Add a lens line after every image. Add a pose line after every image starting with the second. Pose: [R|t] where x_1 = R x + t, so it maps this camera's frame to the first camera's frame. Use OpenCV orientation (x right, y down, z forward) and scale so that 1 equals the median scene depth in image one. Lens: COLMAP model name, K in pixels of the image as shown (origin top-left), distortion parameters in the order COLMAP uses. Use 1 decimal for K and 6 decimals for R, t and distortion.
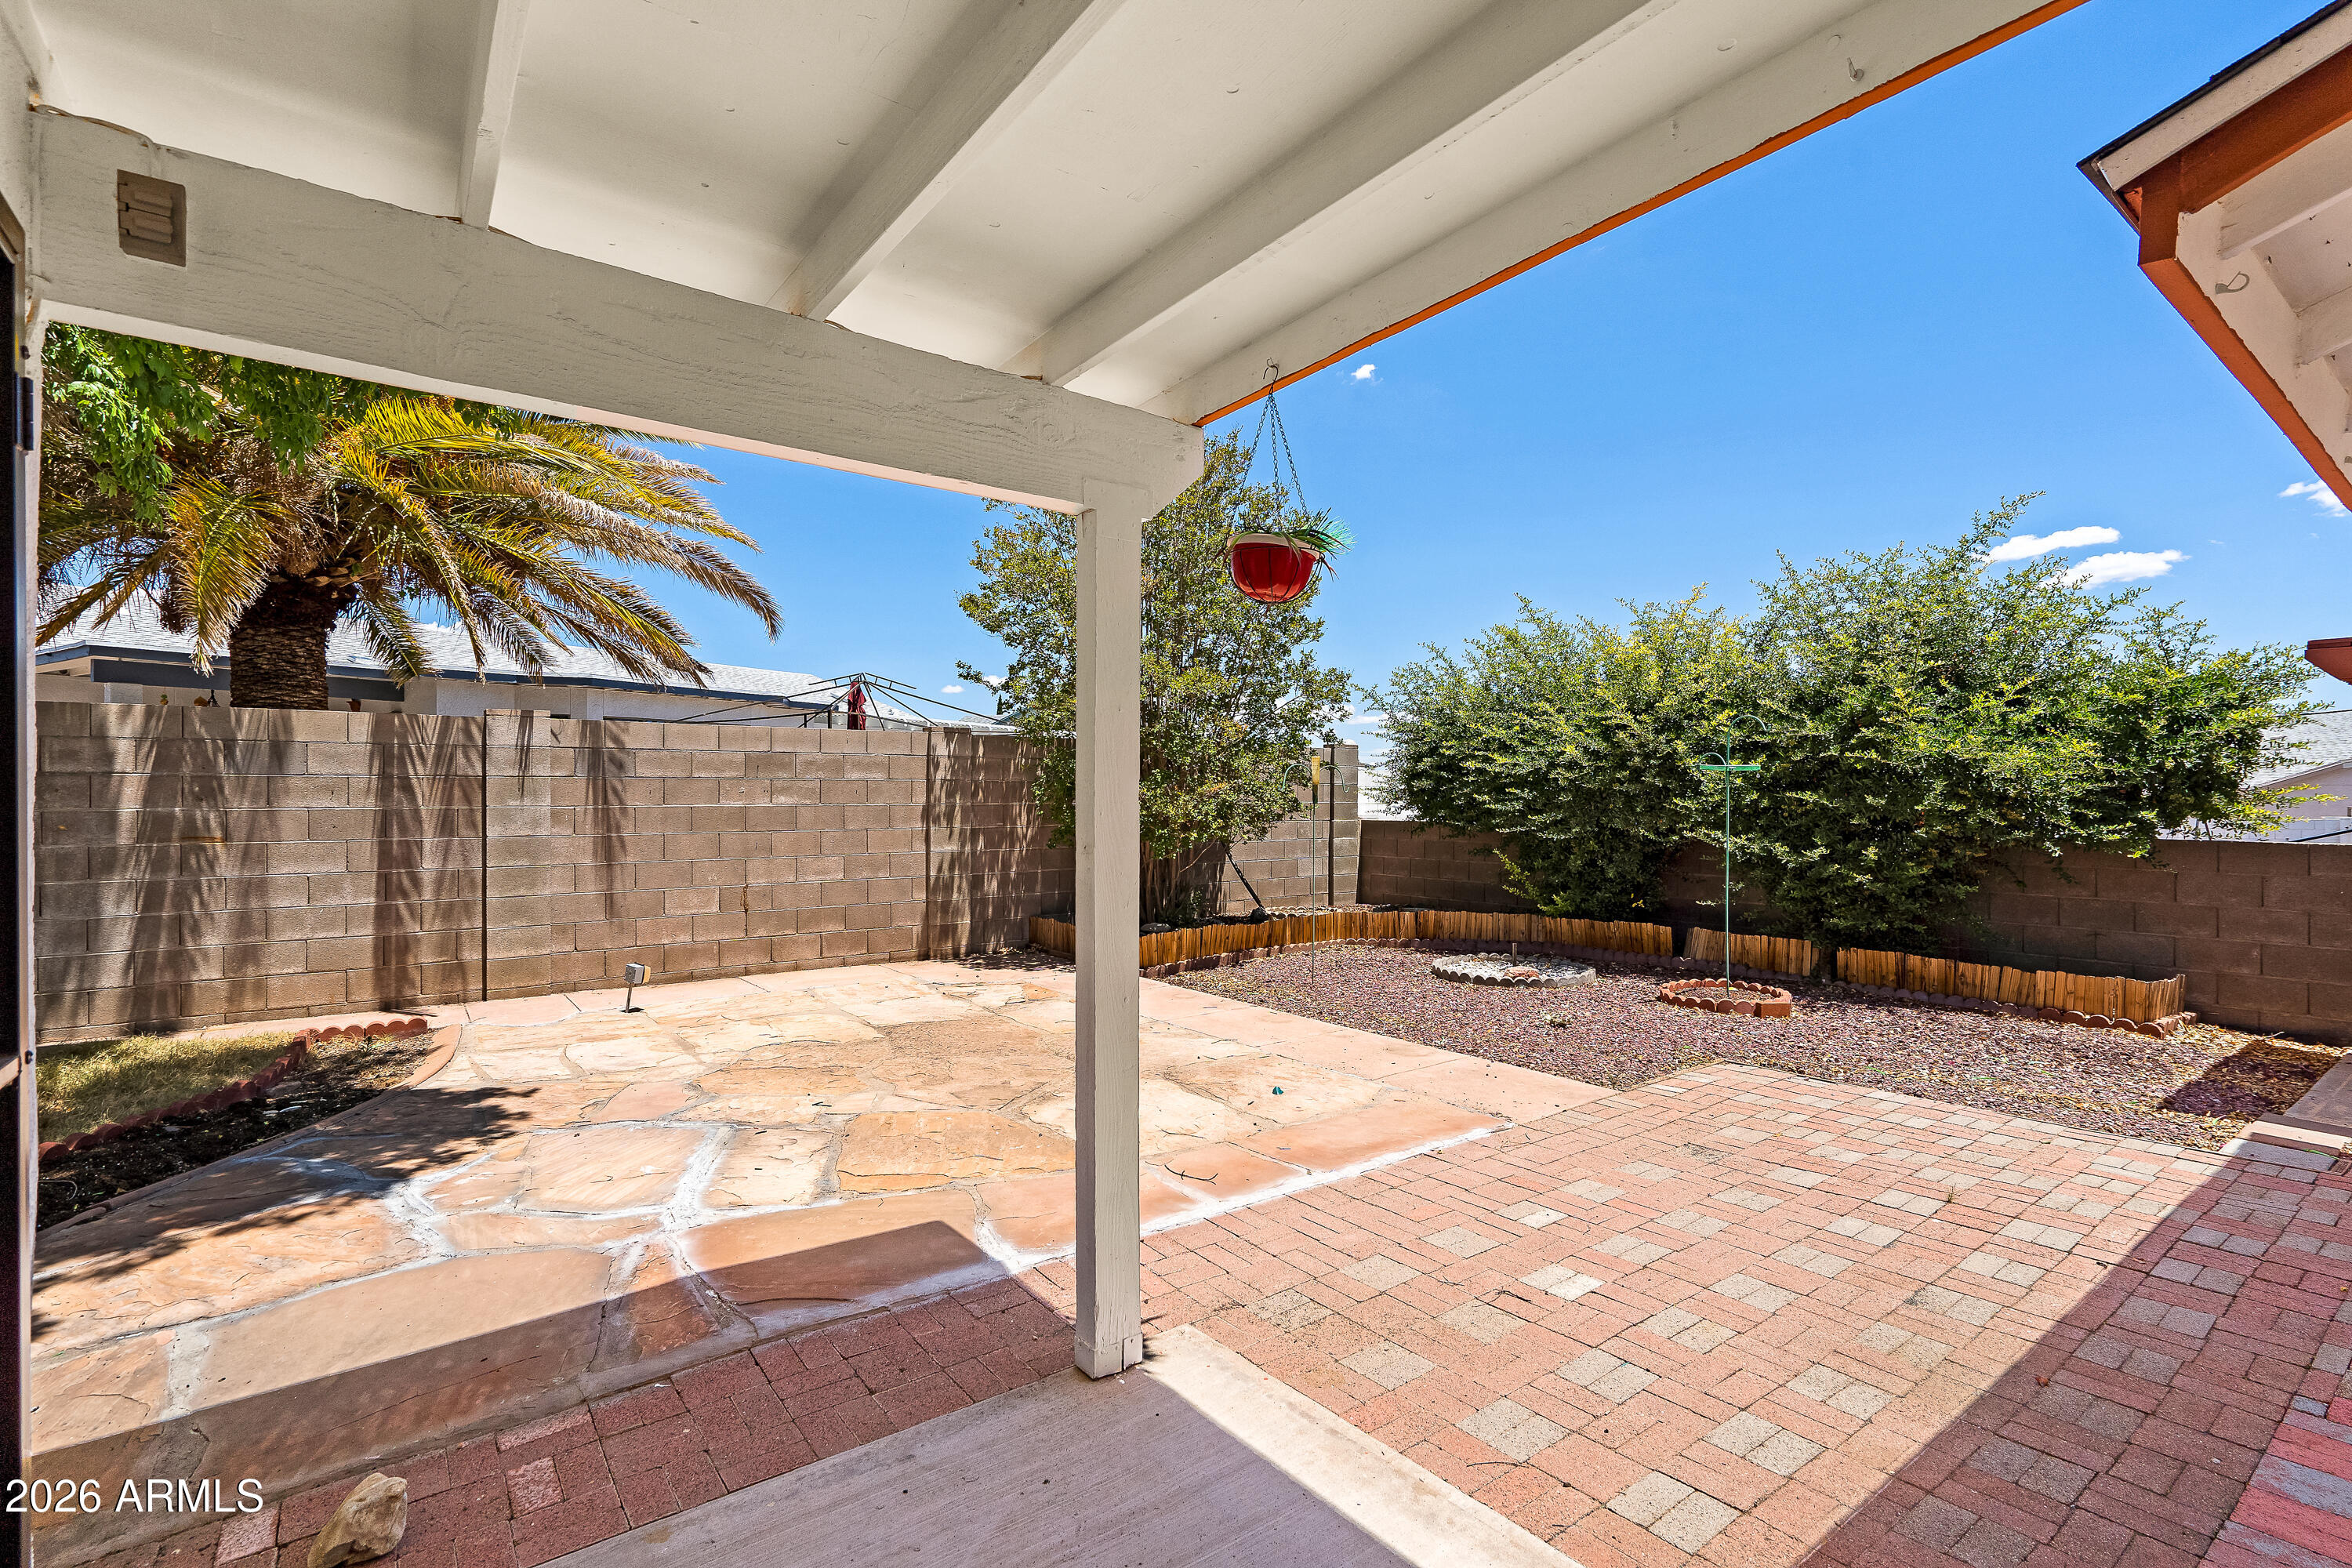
lens RADIAL K [[1080.9, 0, 1170.2], [0, 1080.9, 802.2], [0, 0, 1]] dist [0.000217, 0.000603]
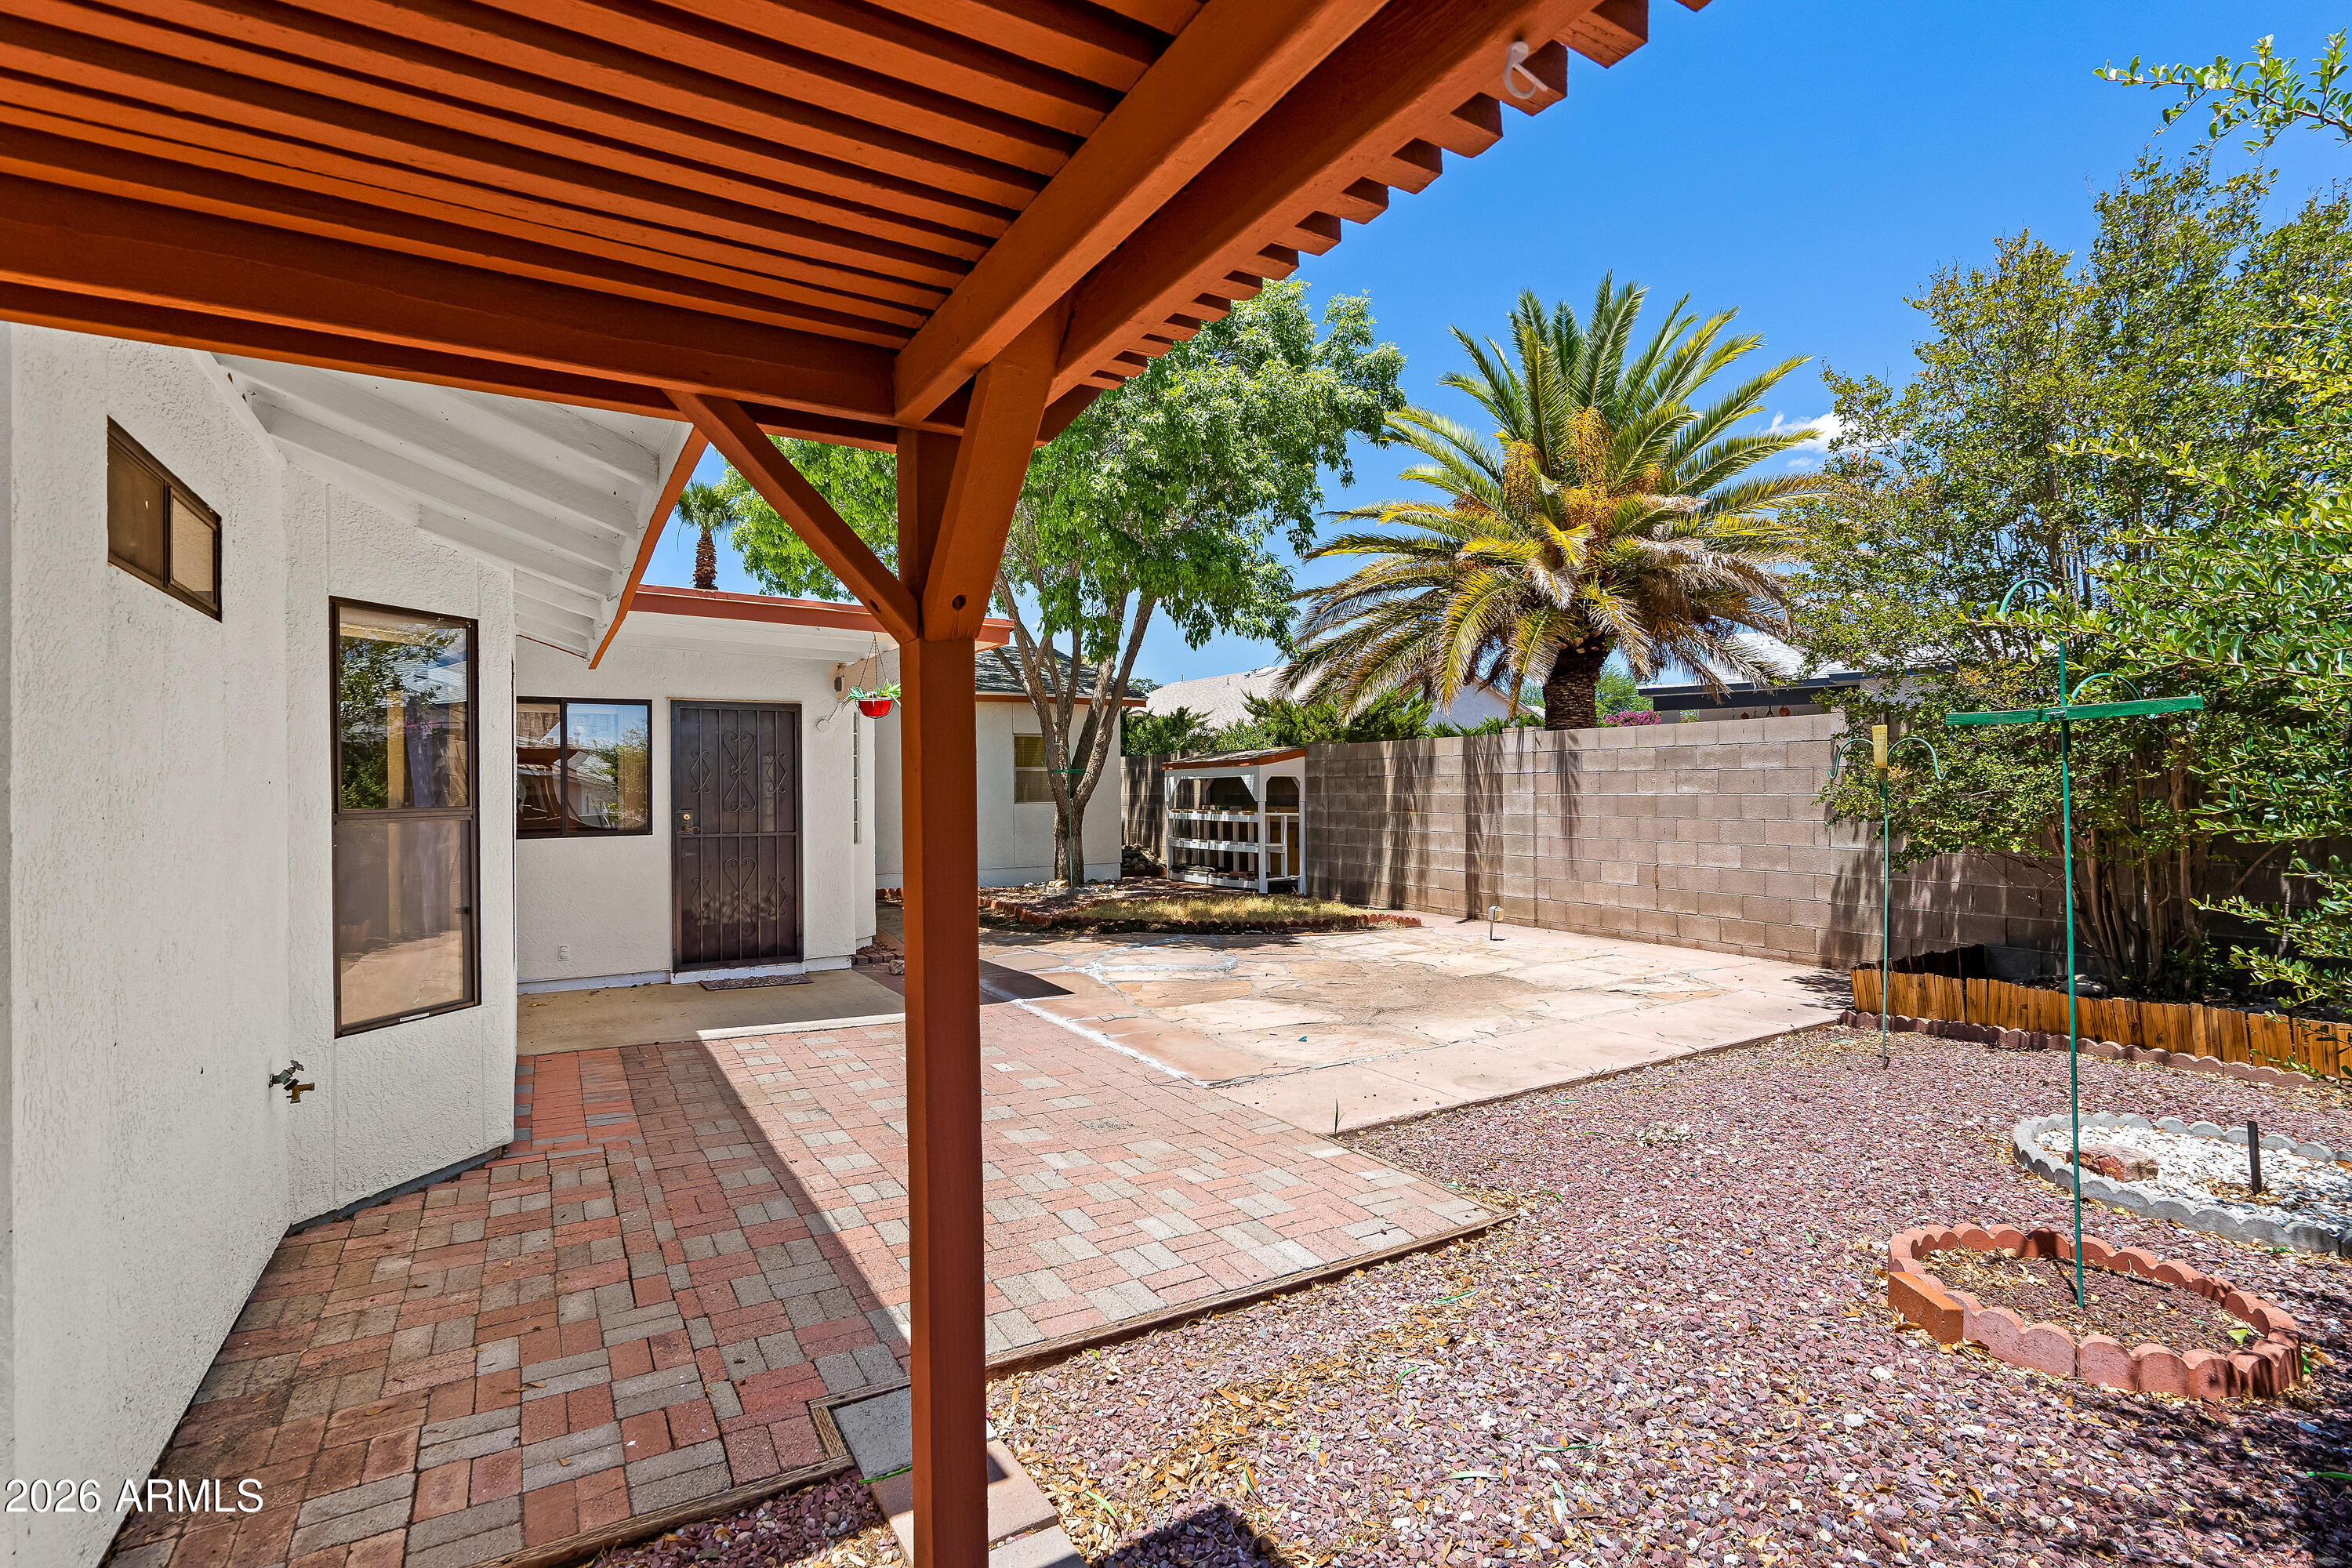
lens RADIAL K [[1080.9, 0, 1154.4], [0, 1080.9, 791.8], [0, 0, 1]] dist [0.000217, 0.000603]
pose [[-0.118761, 0.004559, -0.992912, 0.951938], [-0.000026, 0.999989, 0.004595, -0.005975], [0.992923, 0.000571, -0.118760, 0.722708]]
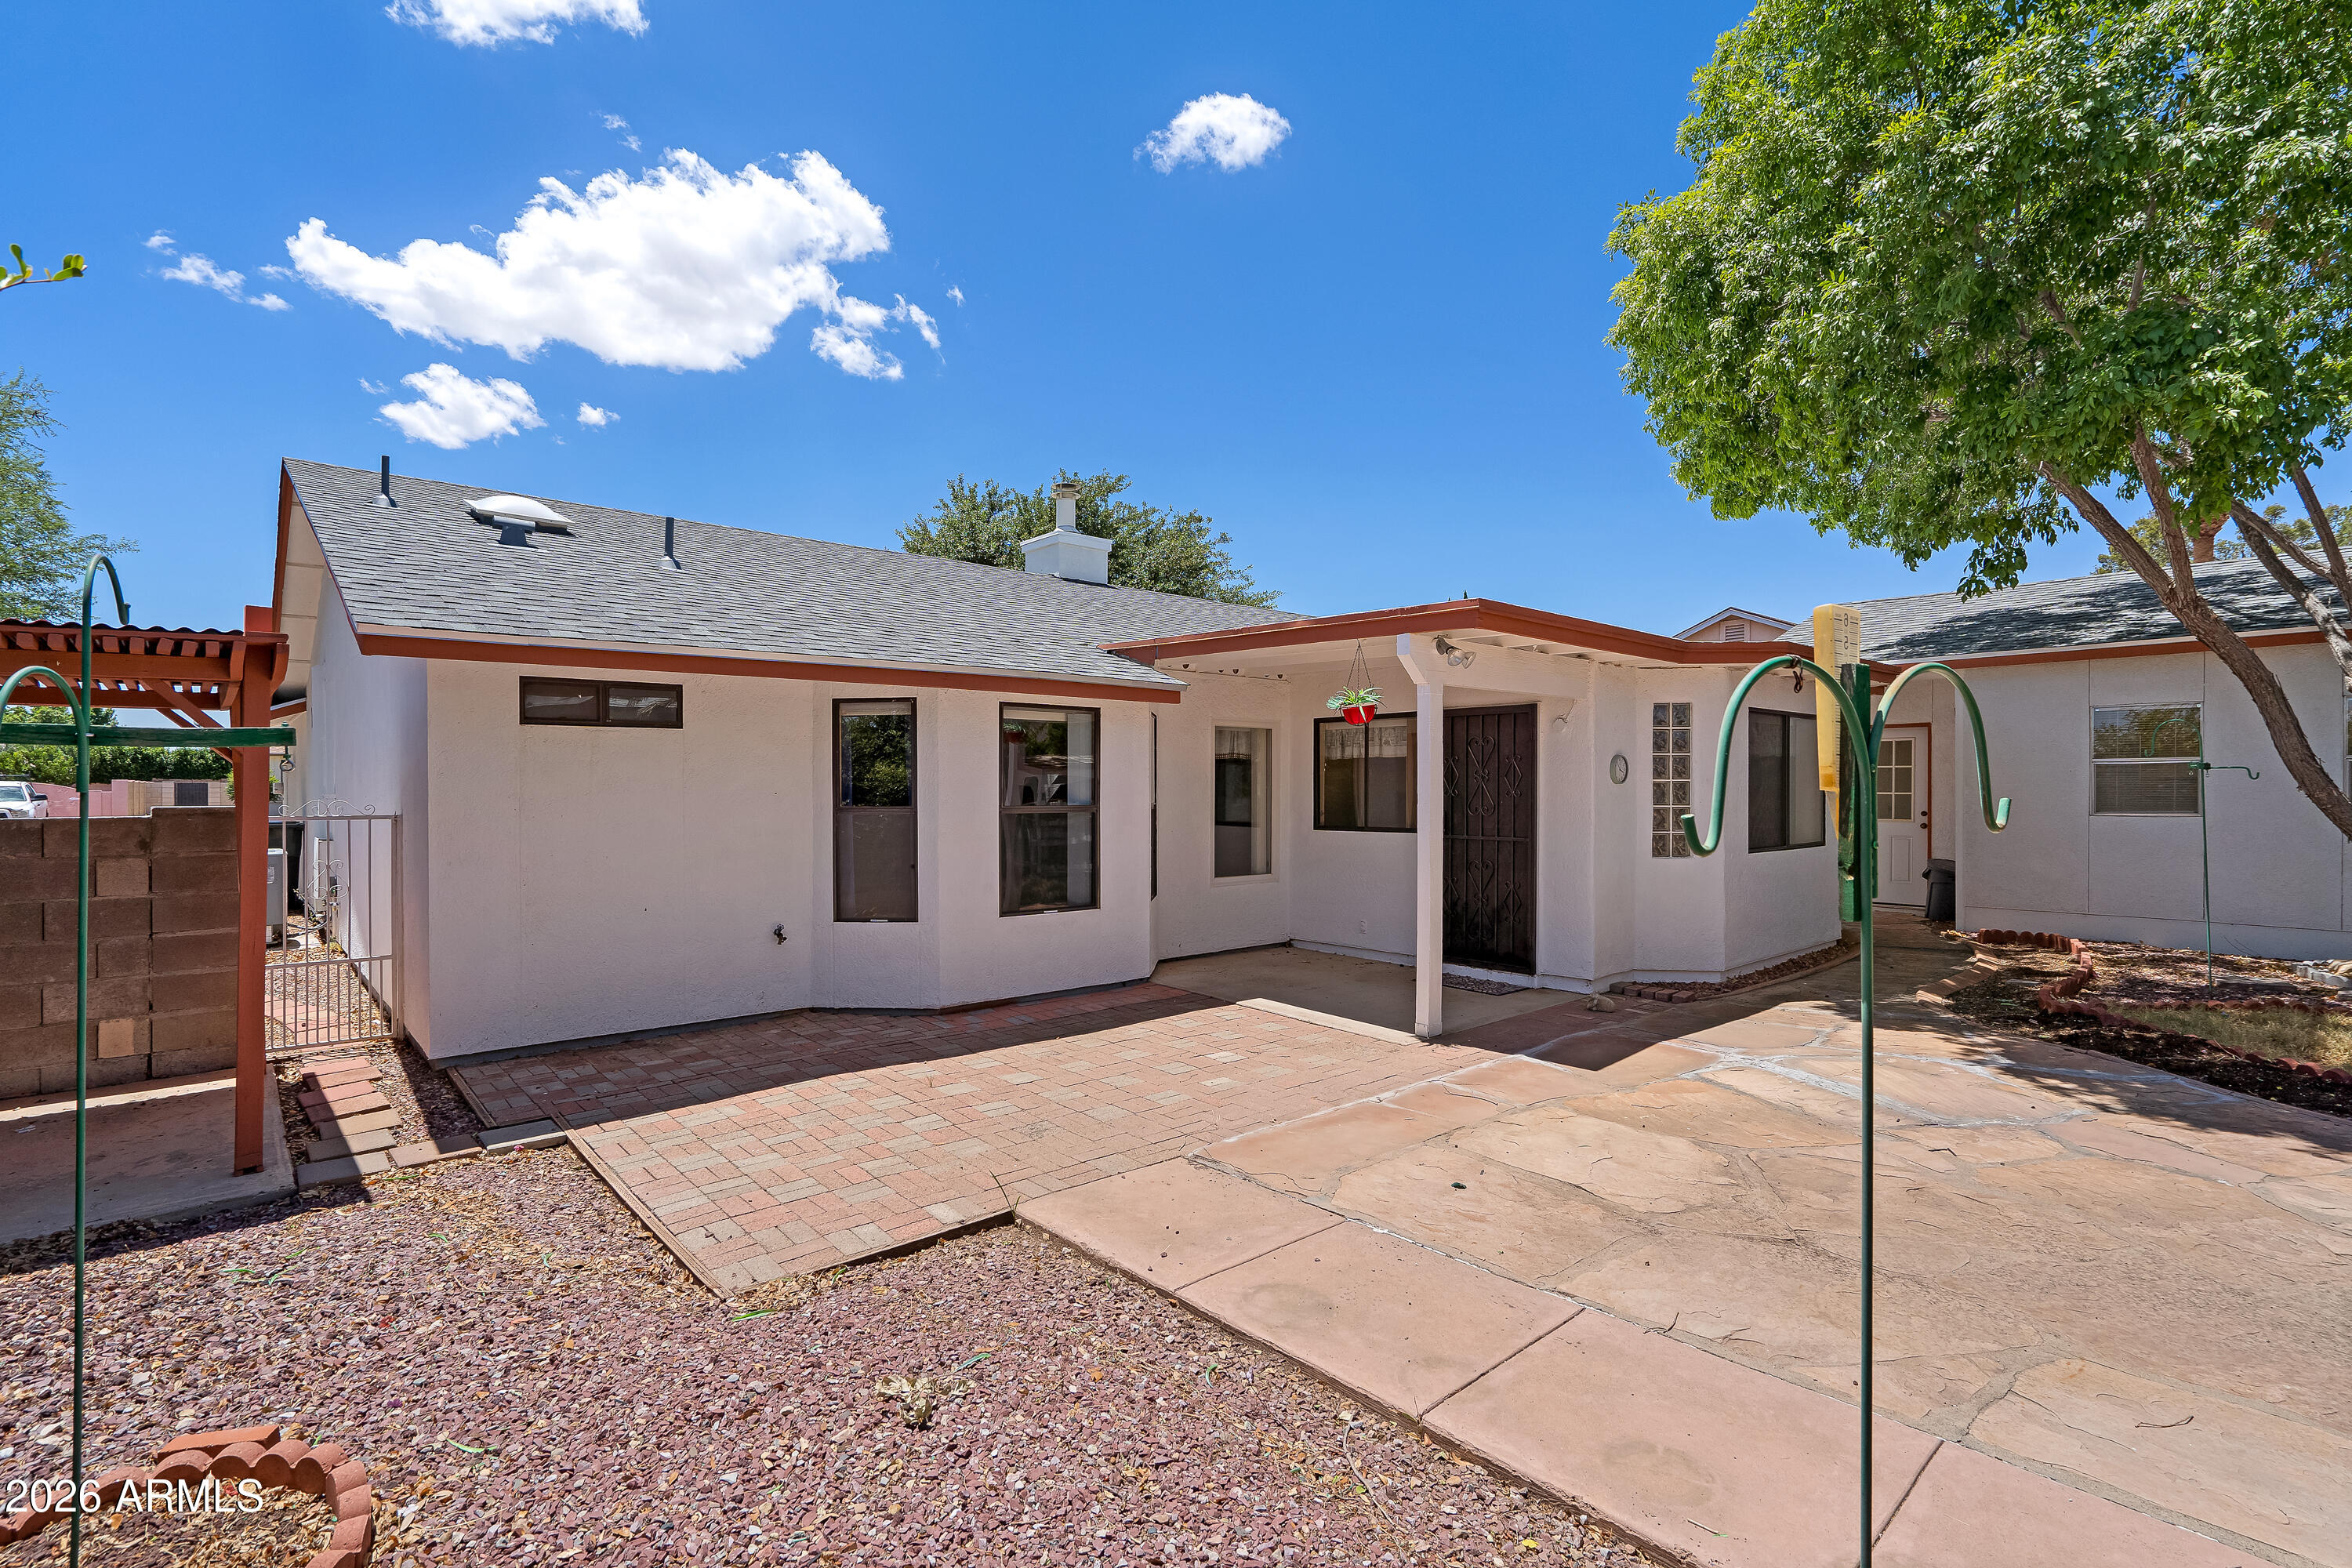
lens RADIAL K [[1080.9, 0, 1173.1], [0, 1080.9, 779.2], [0, 0, 1]] dist [0.000217, 0.000603]
pose [[-0.996700, 0.002521, -0.081129, 0.272693], [0.002332, 0.999994, 0.002434, -0.021770], [0.081134, 0.002237, -0.996701, 1.299219]]
